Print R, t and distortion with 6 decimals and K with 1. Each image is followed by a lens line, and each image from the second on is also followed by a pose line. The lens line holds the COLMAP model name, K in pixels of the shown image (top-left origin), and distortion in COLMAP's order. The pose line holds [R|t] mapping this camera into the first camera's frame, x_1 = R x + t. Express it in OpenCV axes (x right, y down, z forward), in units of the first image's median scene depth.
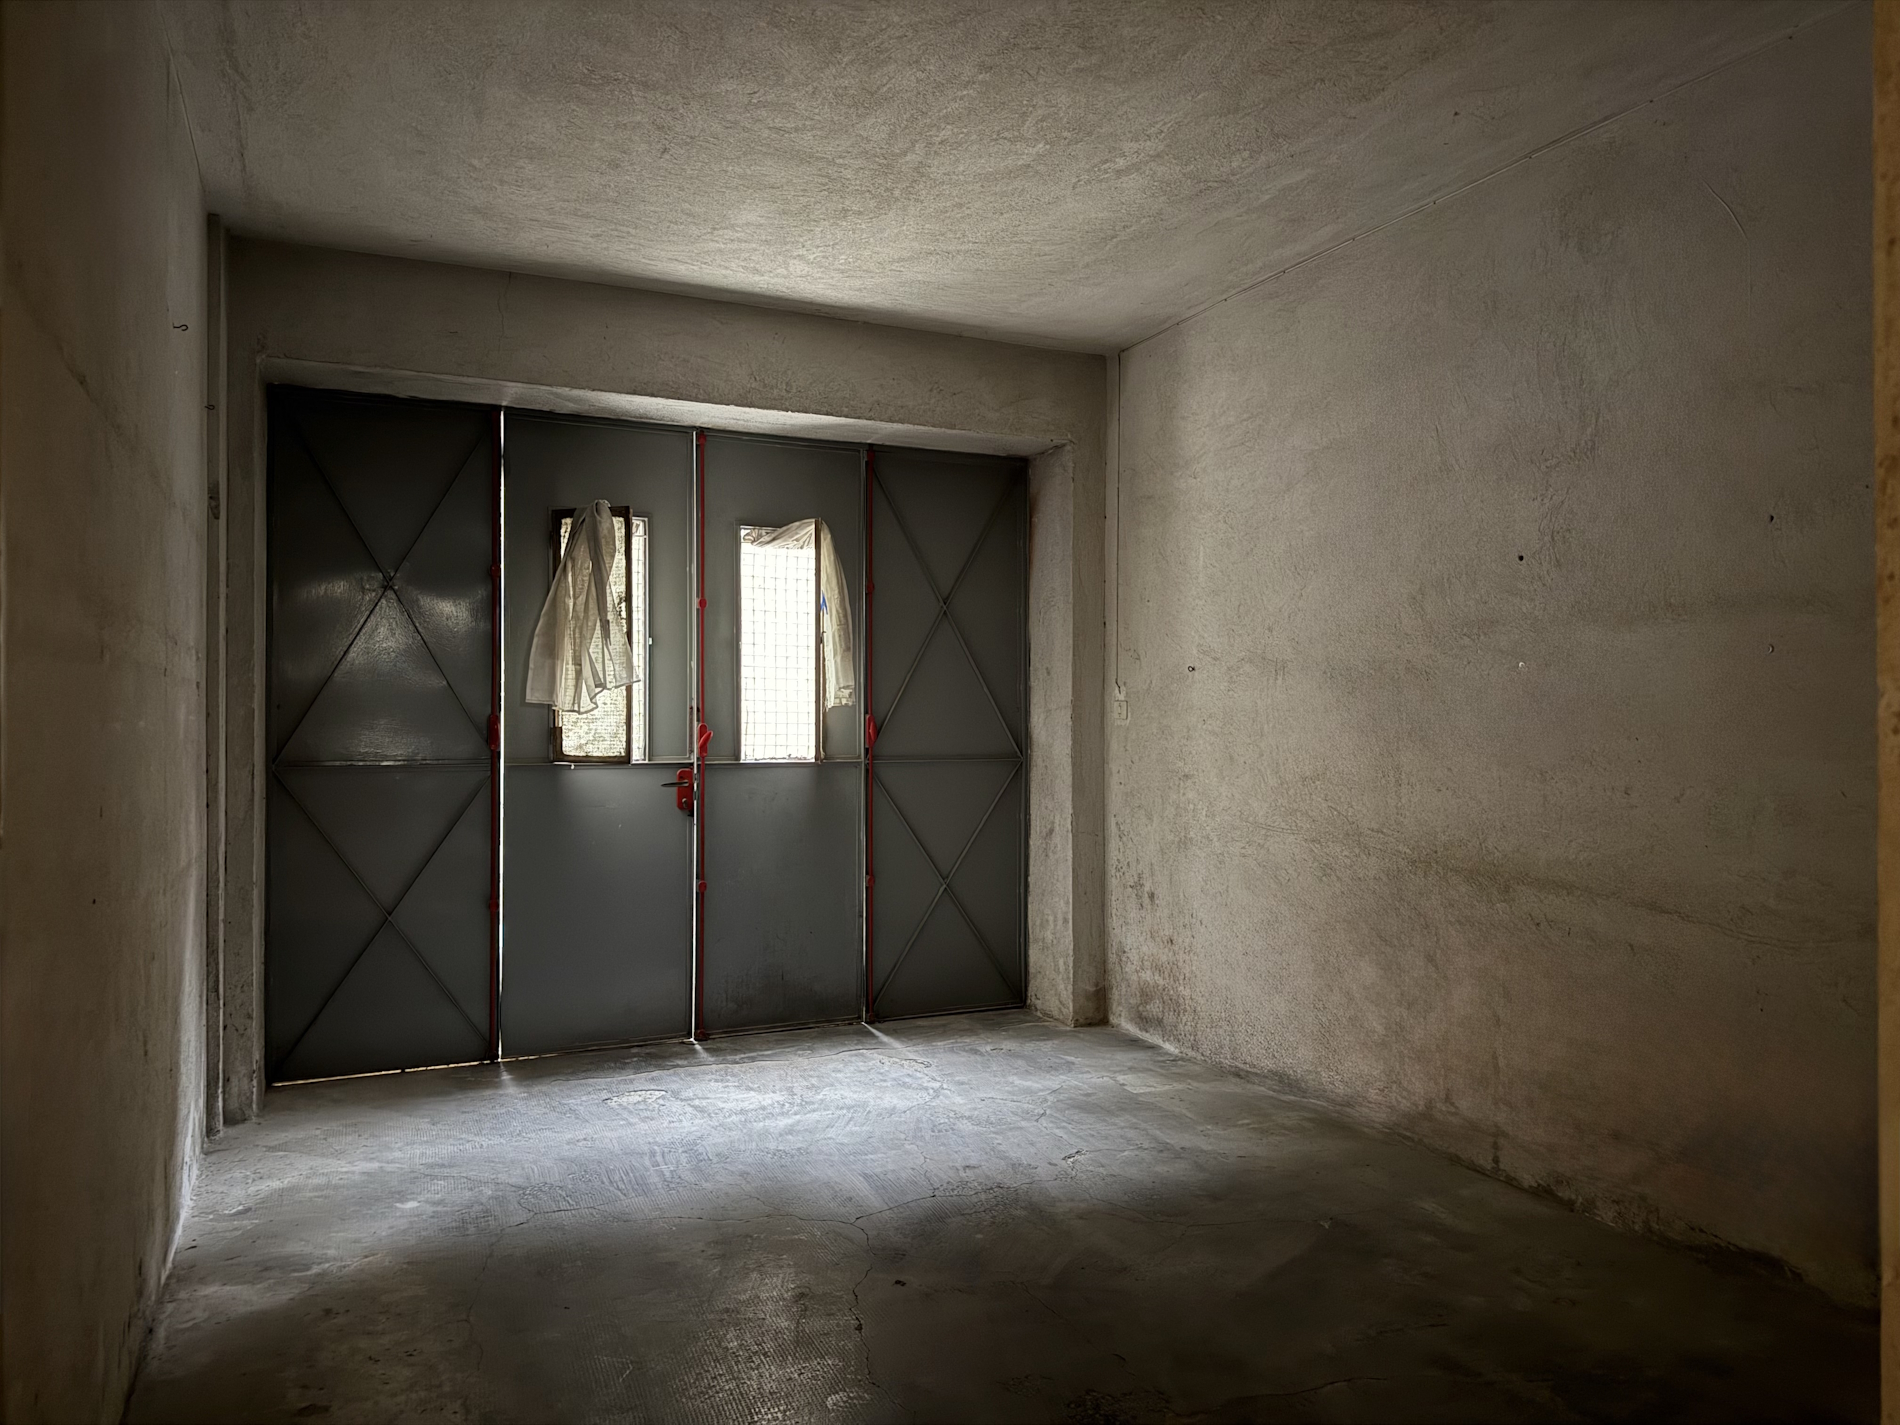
lens RADIAL K [[1342.4, 0, 950.0], [0, 1342.4, 712.5], [0, 0, 1]] dist [0.024659, -0.026122]
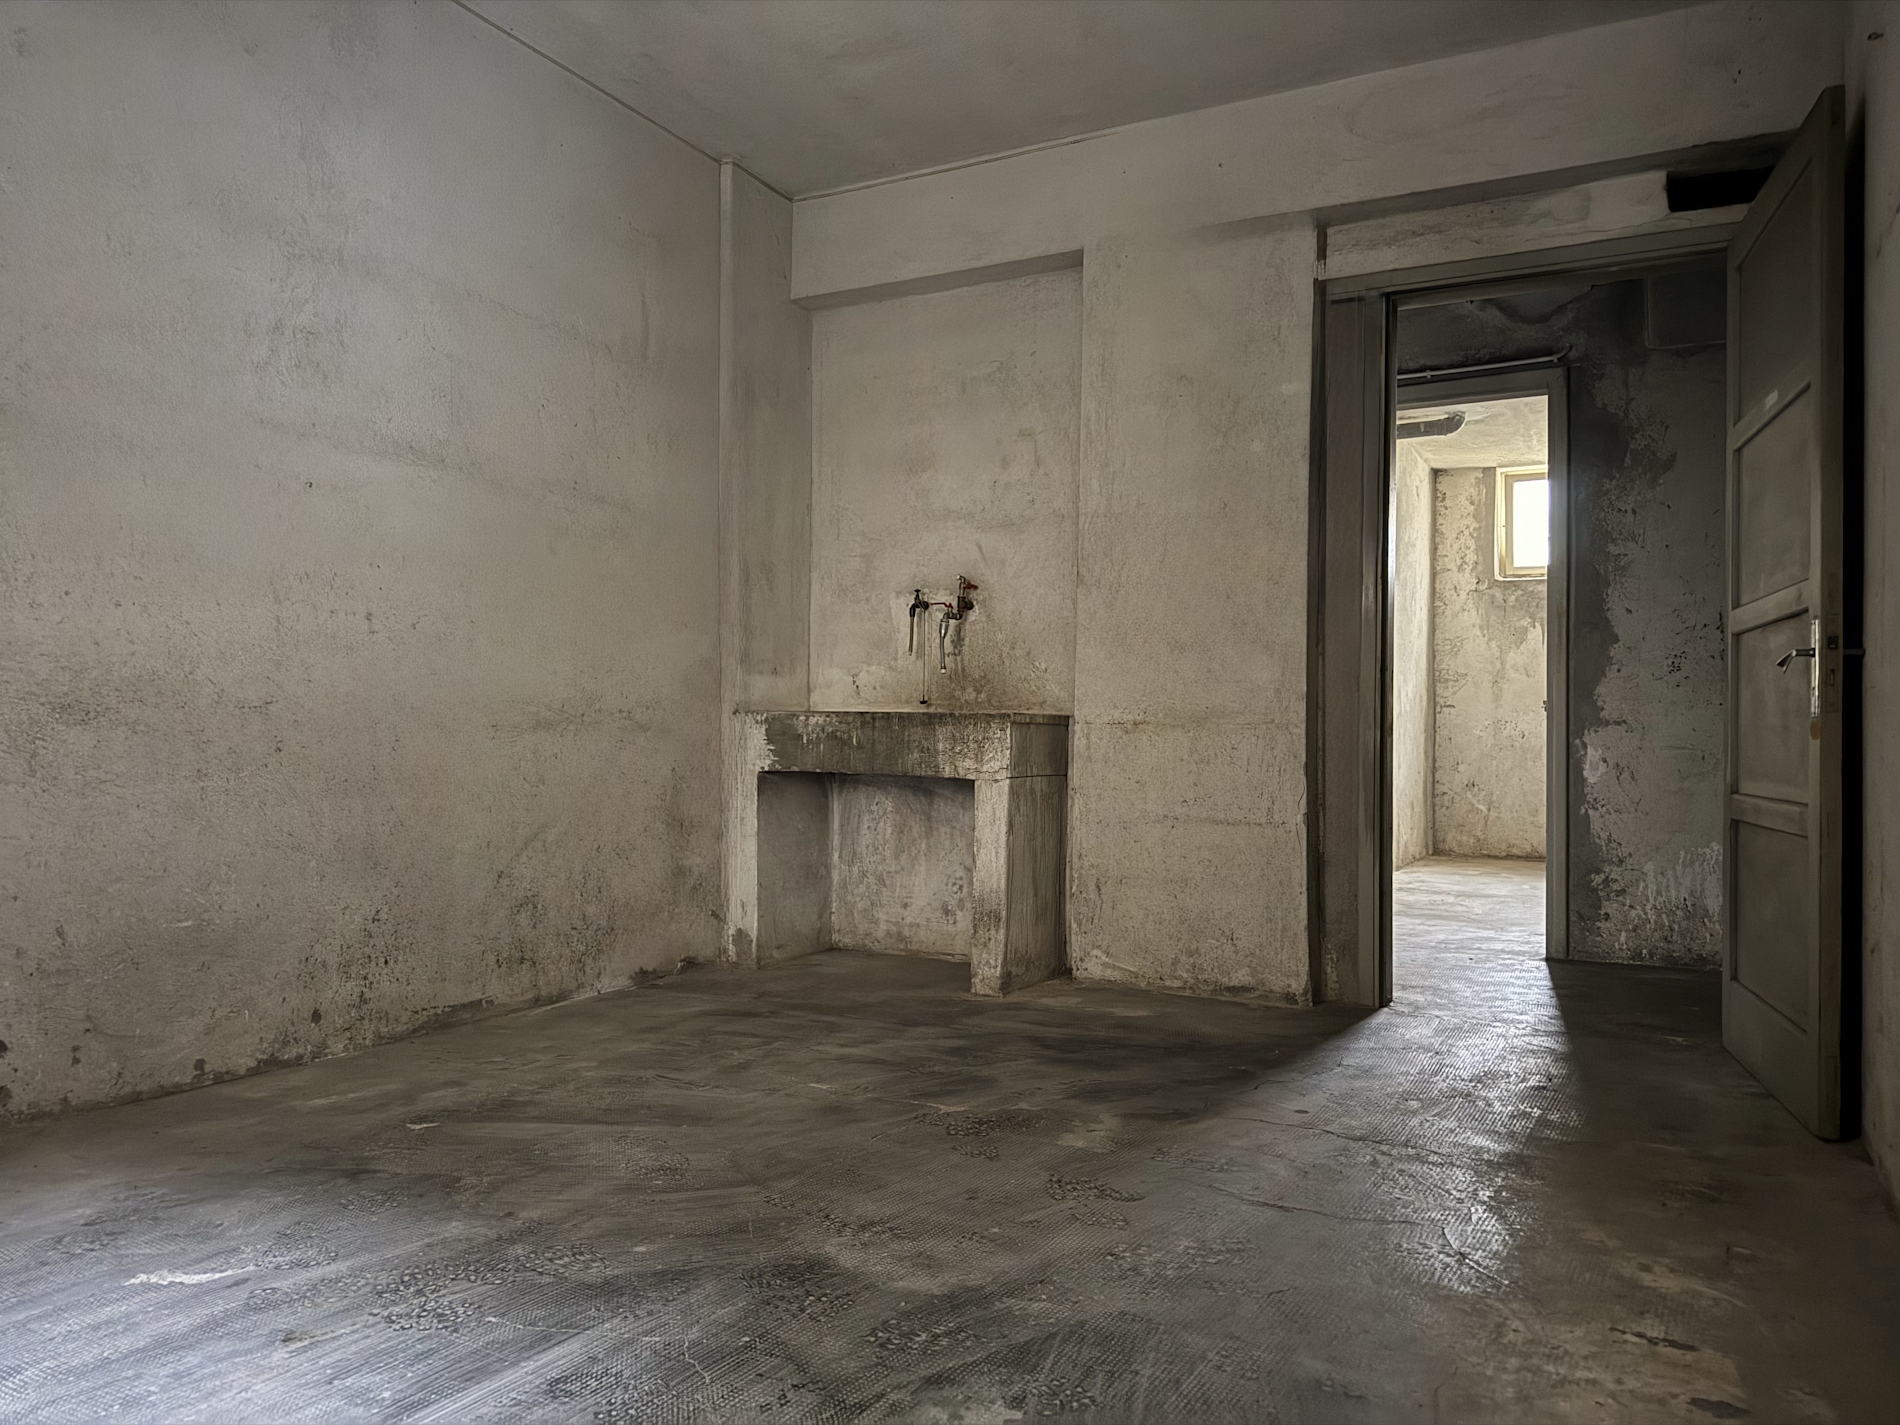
lens RADIAL K [[1342.4, 0, 950.0], [0, 1342.4, 712.5], [0, 0, 1]] dist [0.024659, -0.026122]
pose [[-0.605317, 0.004310, 0.795973, -0.563326], [-0.016628, 0.999699, -0.018058, 0.139373], [-0.795811, -0.024166, -0.605063, 1.244530]]
